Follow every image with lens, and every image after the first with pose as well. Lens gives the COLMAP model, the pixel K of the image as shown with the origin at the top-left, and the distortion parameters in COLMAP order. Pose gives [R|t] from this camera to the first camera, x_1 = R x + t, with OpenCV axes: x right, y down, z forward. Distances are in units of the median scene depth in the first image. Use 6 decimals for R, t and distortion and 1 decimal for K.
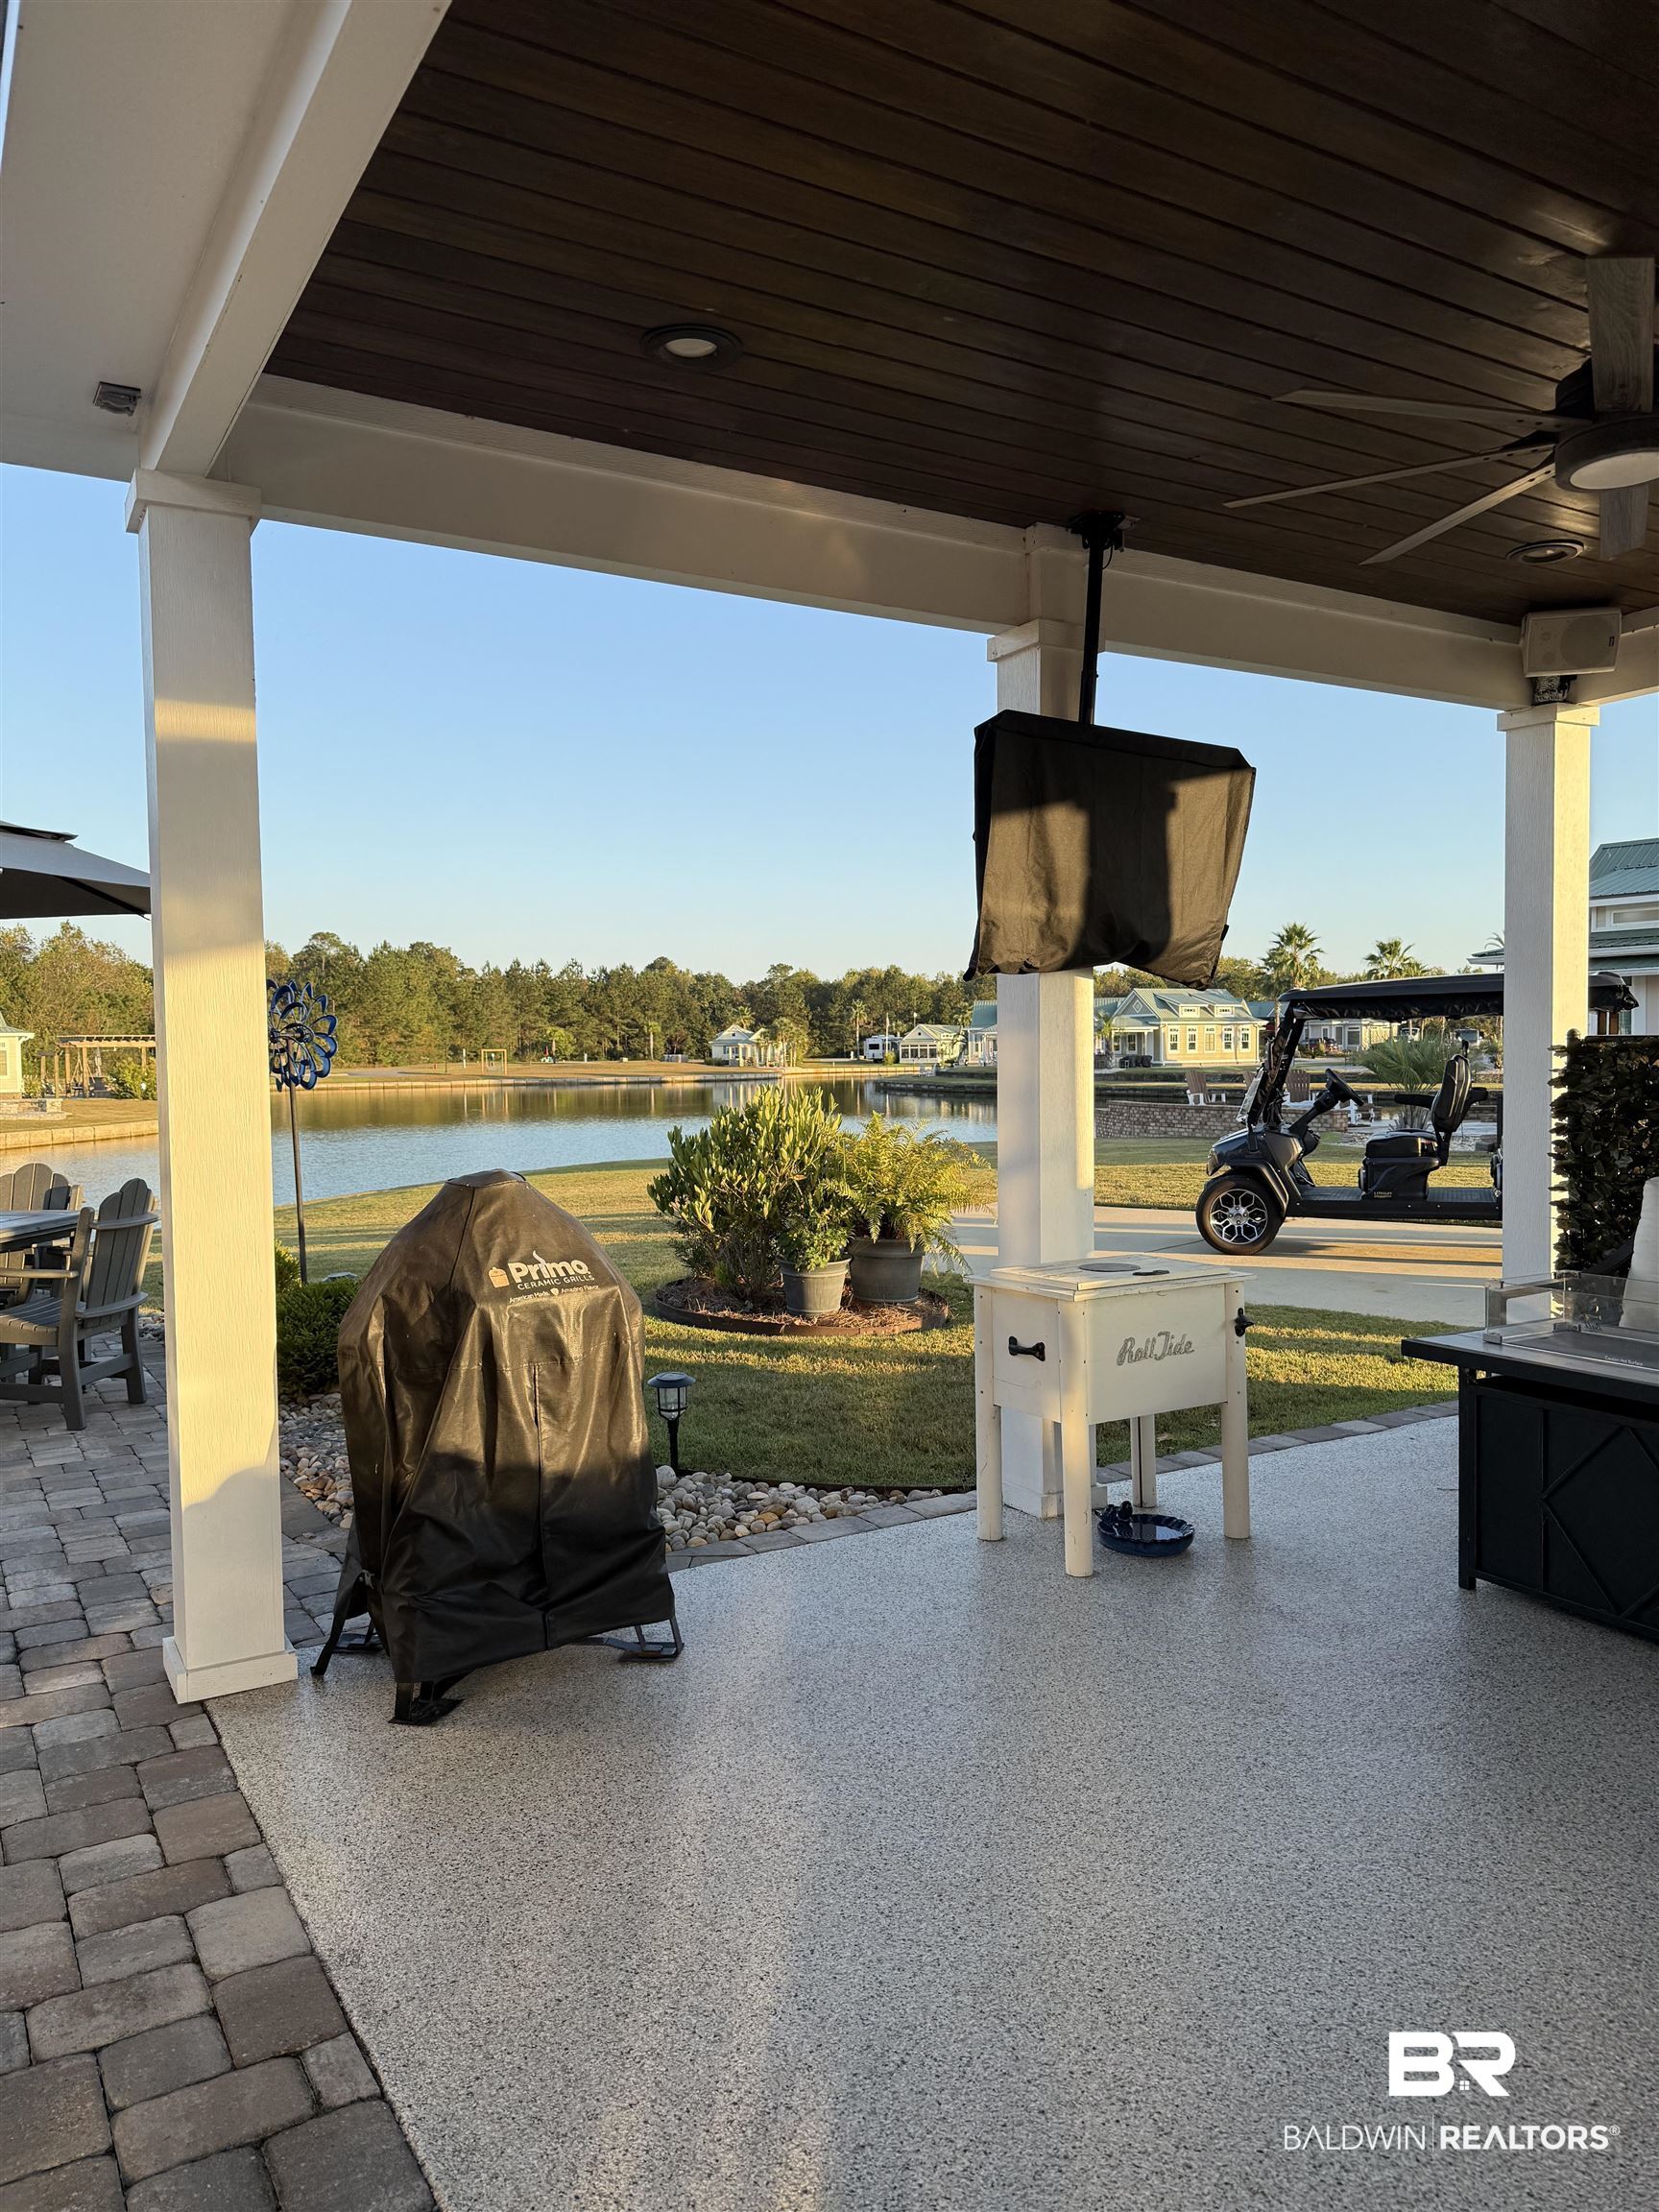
lens RADIAL K [[1540.6, 0, 832.8], [0, 1540.6, 1116.6], [0, 0, 1]] dist [0.181536, -0.363481]
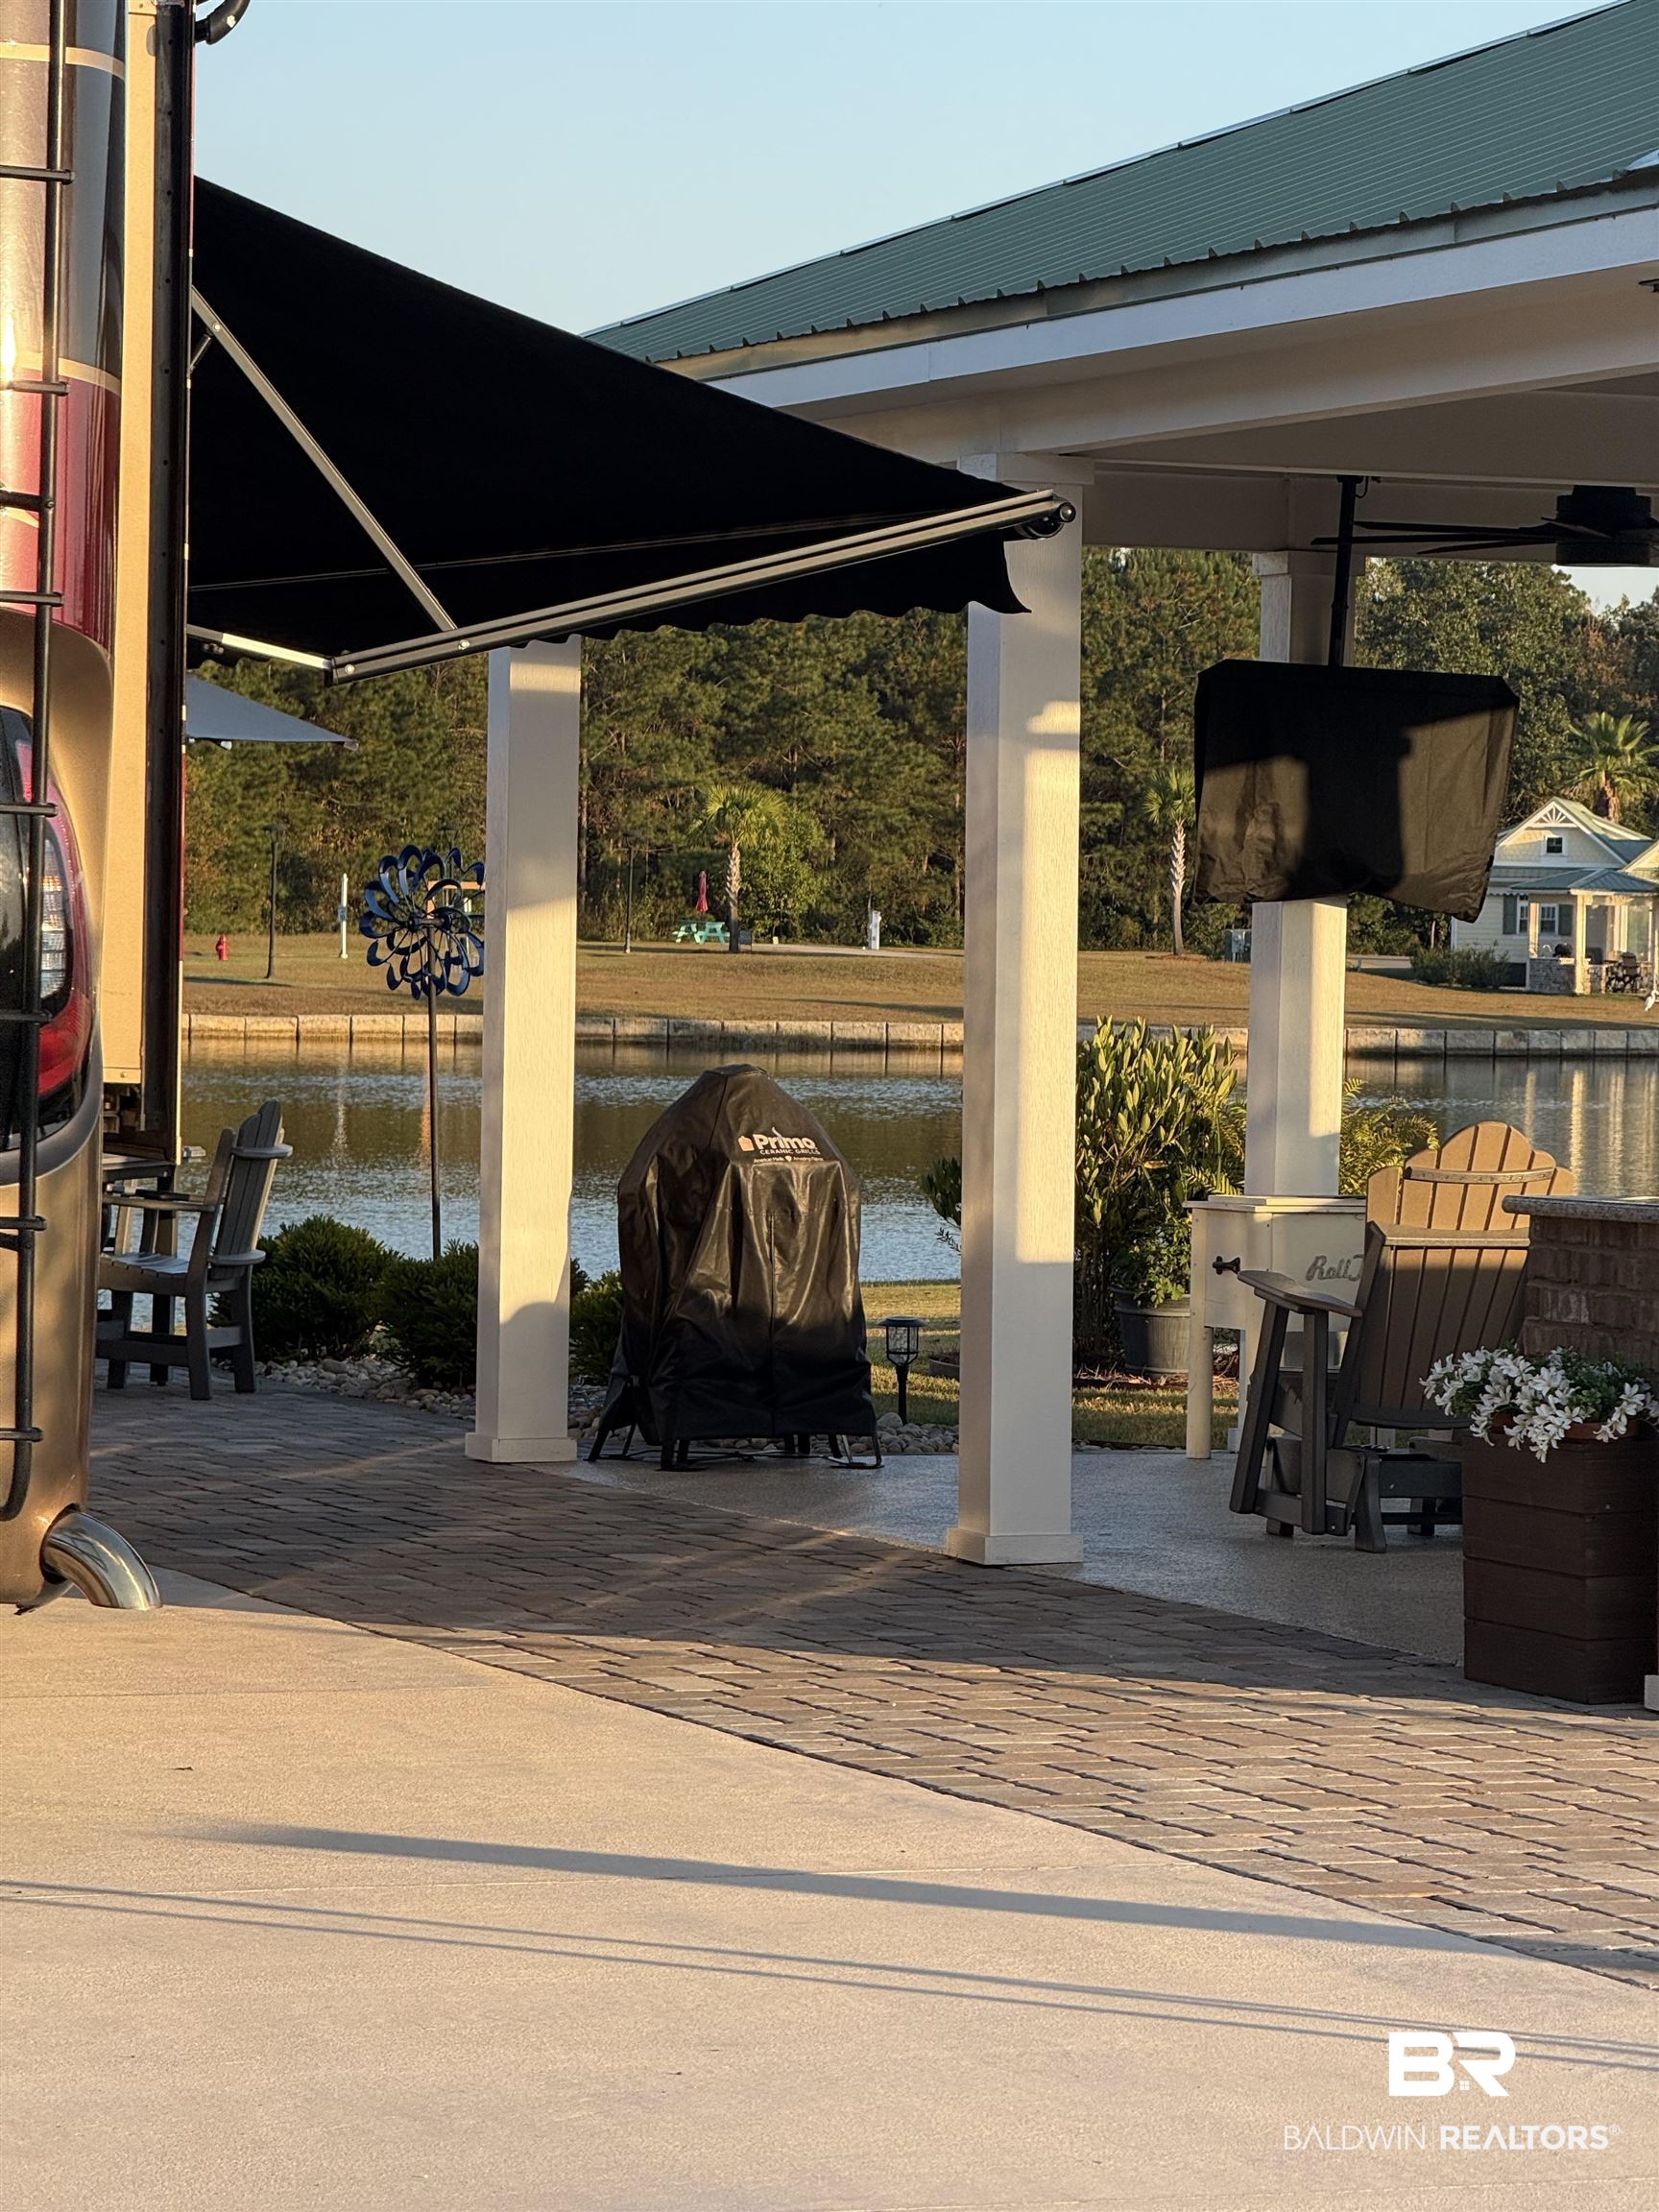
lens RADIAL K [[7721.9, 0, 829.5], [0, 7721.9, 1106.0], [0, 0, 1]] dist [0.210555, -1.824615]
pose [[0.985881, 0.037810, -0.163124, 0.025537], [-0.040646, 0.999074, -0.014085, 0.004597], [0.162440, 0.020517, 0.986505, -0.151237]]
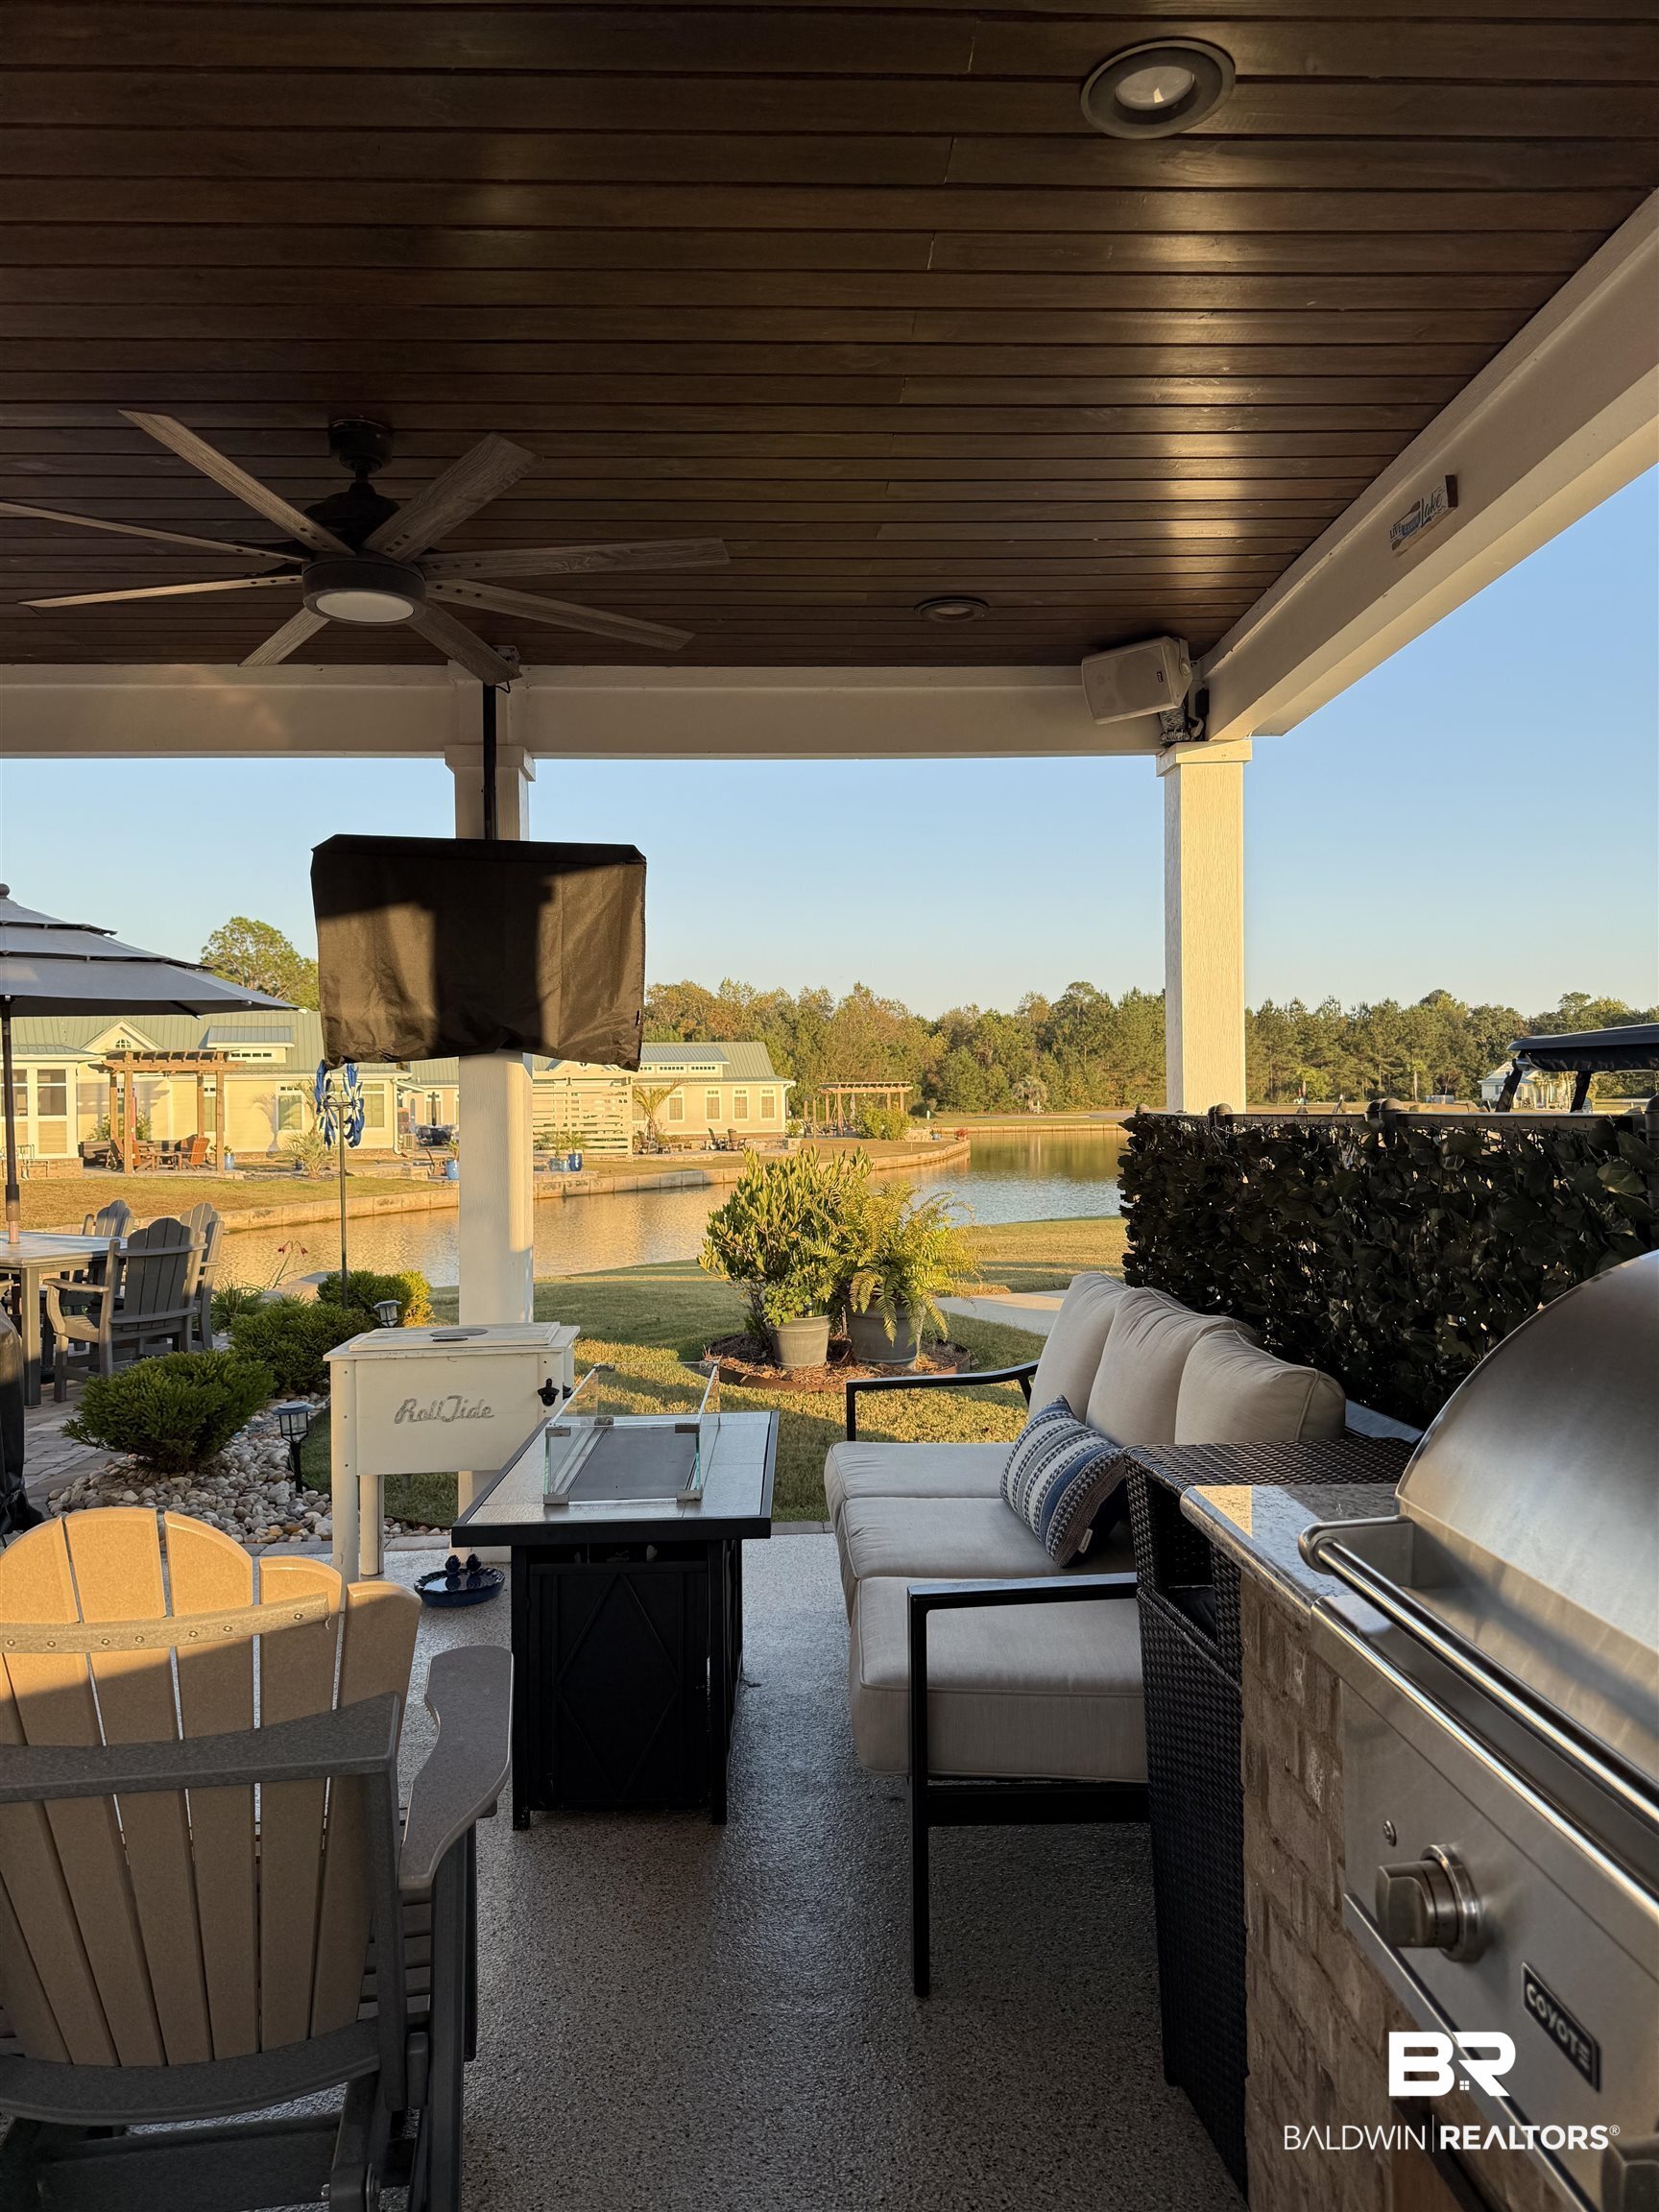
lens RADIAL K [[1540.6, 0, 832.8], [0, 1540.6, 1116.6], [0, 0, 1]] dist [0.181536, -0.363481]
pose [[0.882770, 0.003339, -0.469793, 0.037095], [-0.015744, 0.999623, -0.022481, -0.001320], [0.469541, 0.027242, 0.882490, 0.006654]]
